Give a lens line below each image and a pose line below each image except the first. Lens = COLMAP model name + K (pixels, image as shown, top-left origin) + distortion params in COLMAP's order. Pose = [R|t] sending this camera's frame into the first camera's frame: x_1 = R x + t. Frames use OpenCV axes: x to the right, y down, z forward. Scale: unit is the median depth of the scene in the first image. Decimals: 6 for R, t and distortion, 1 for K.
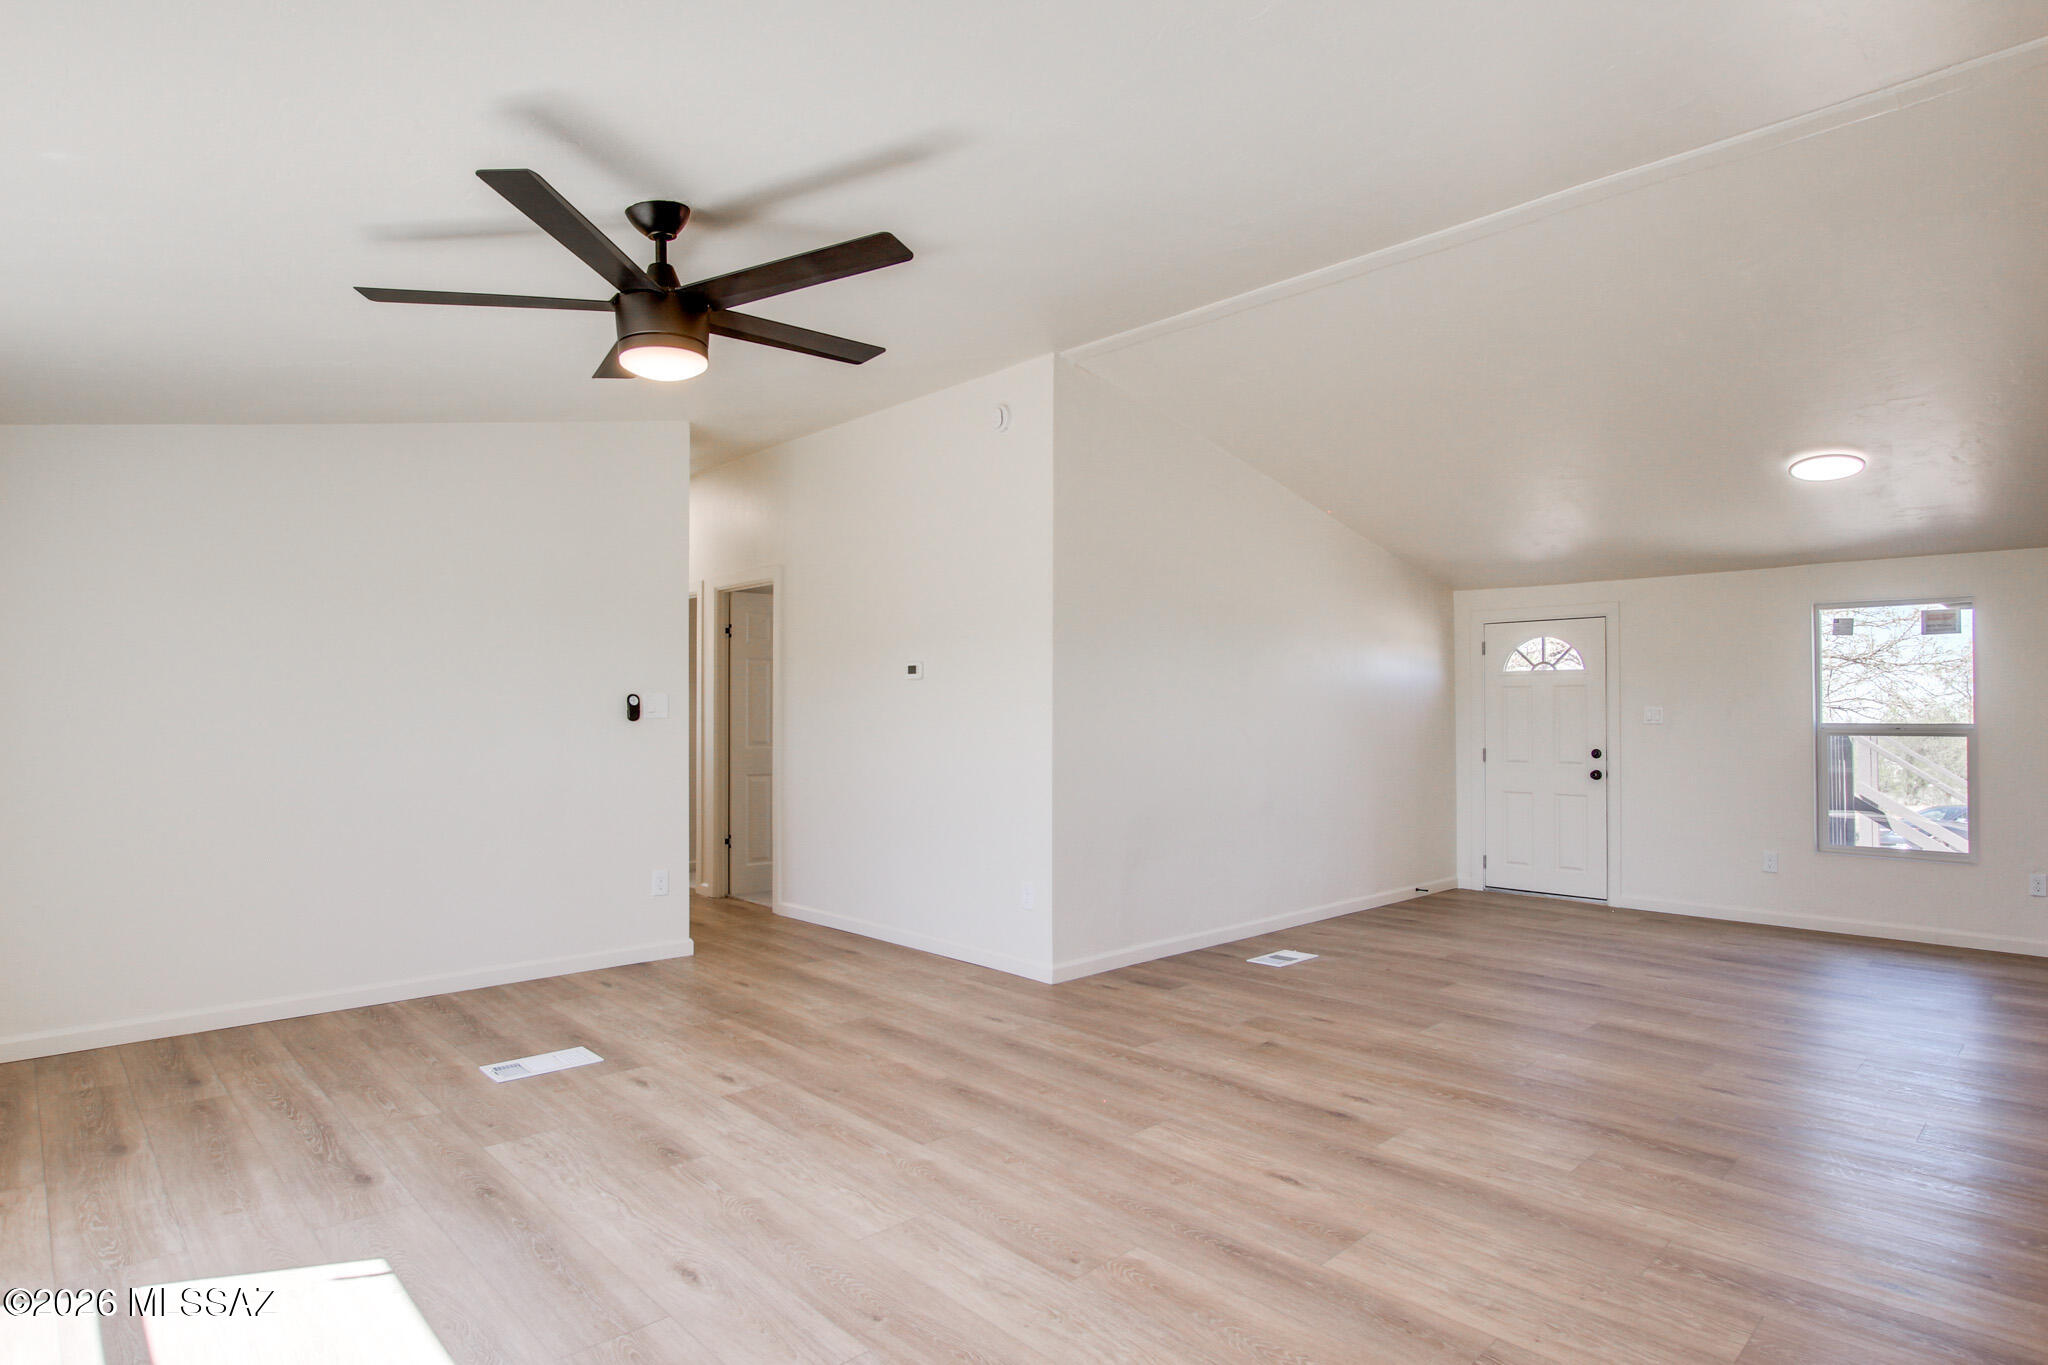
lens RADIAL K [[1077.4, 0, 1022.5], [0, 1077.4, 698.3], [0, 0, 1]] dist [-0.021179, 0.000786]
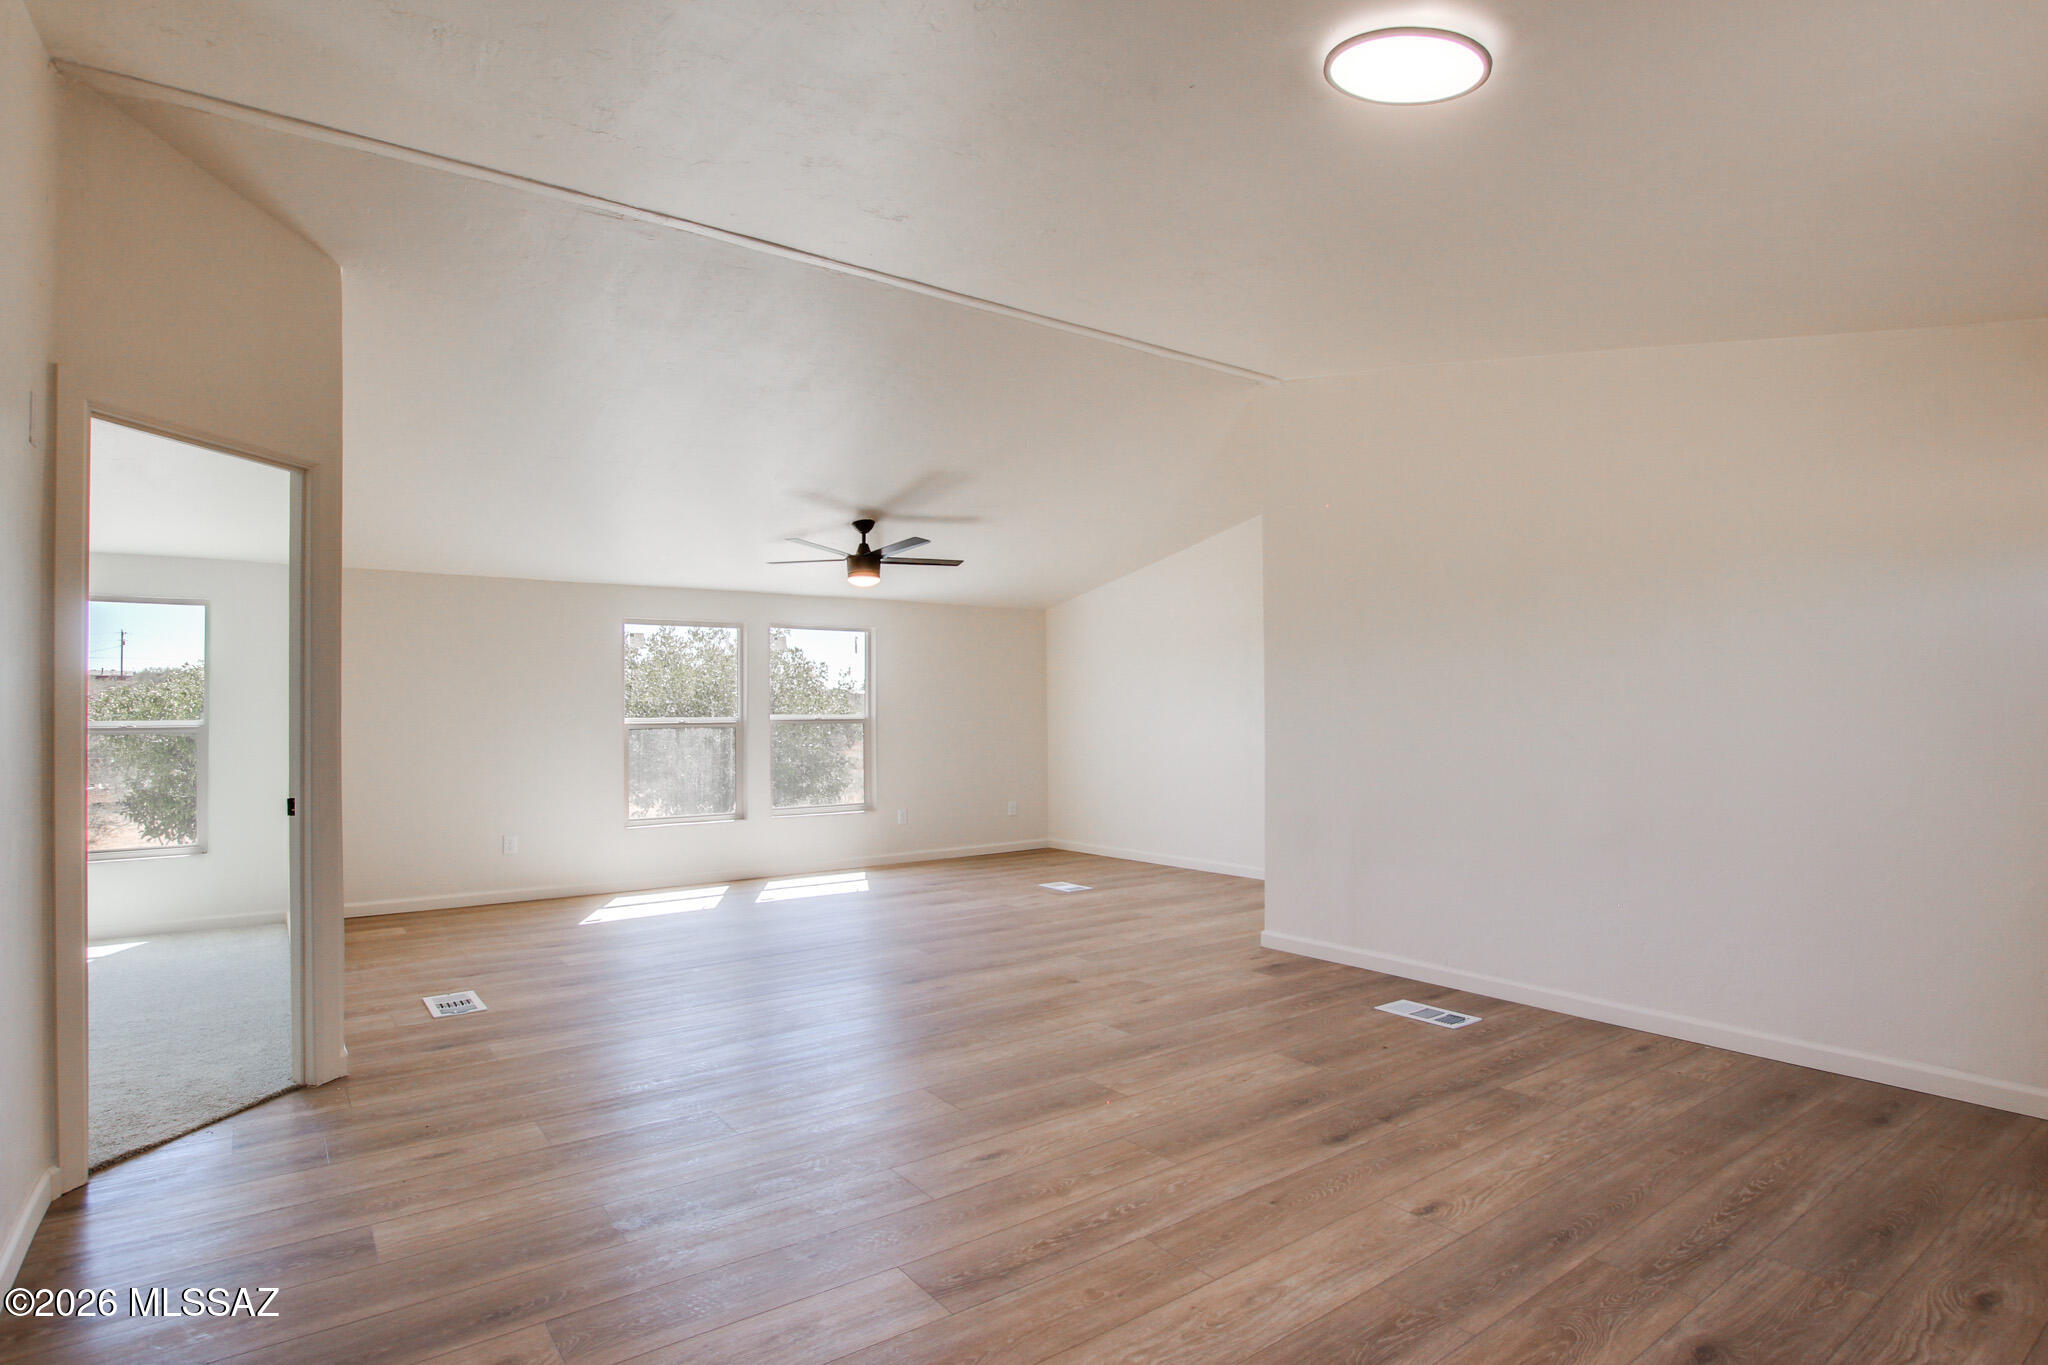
lens RADIAL K [[1062.1, 0, 1024.0], [0, 1062.1, 682.5], [0, 0, 1]] dist [-0.004414, -0.000409]
pose [[-0.122590, -0.028825, -0.992039, 1.053644], [0.028119, 0.999076, -0.032504, 0.020055], [0.992059, -0.031880, -0.121666, 0.819492]]
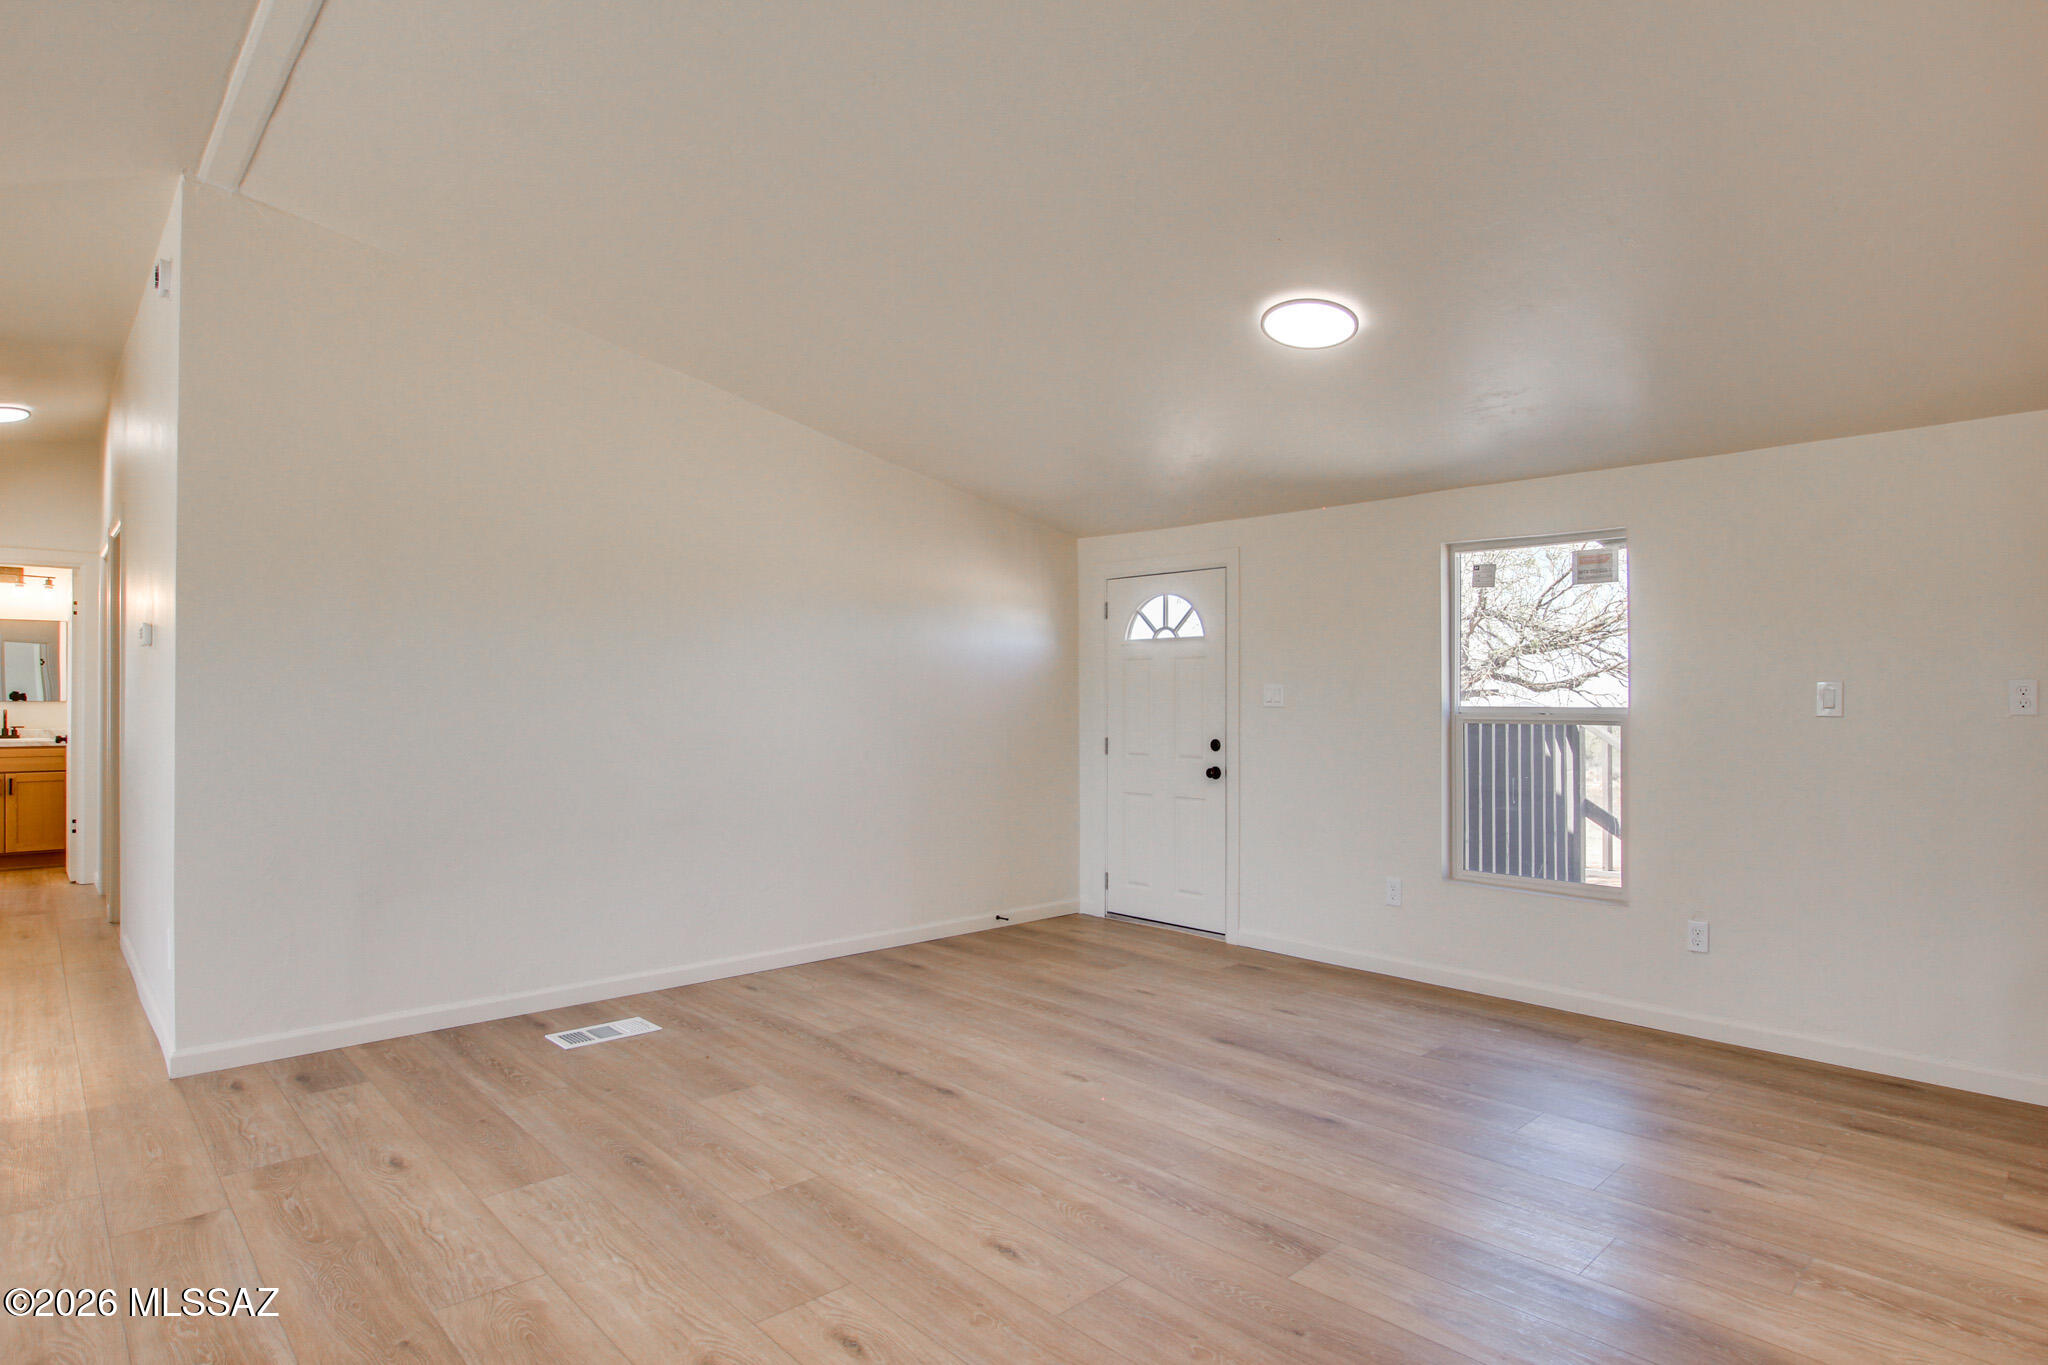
lens RADIAL K [[1077.4, 0, 1022.5], [0, 1077.4, 698.3], [0, 0, 1]] dist [-0.021179, 0.000786]
pose [[0.999987, 0.002694, -0.004290, 0.527334], [-0.002625, 0.999868, 0.016008, 0.007762], [0.004332, -0.015997, 0.999863, 0.295872]]
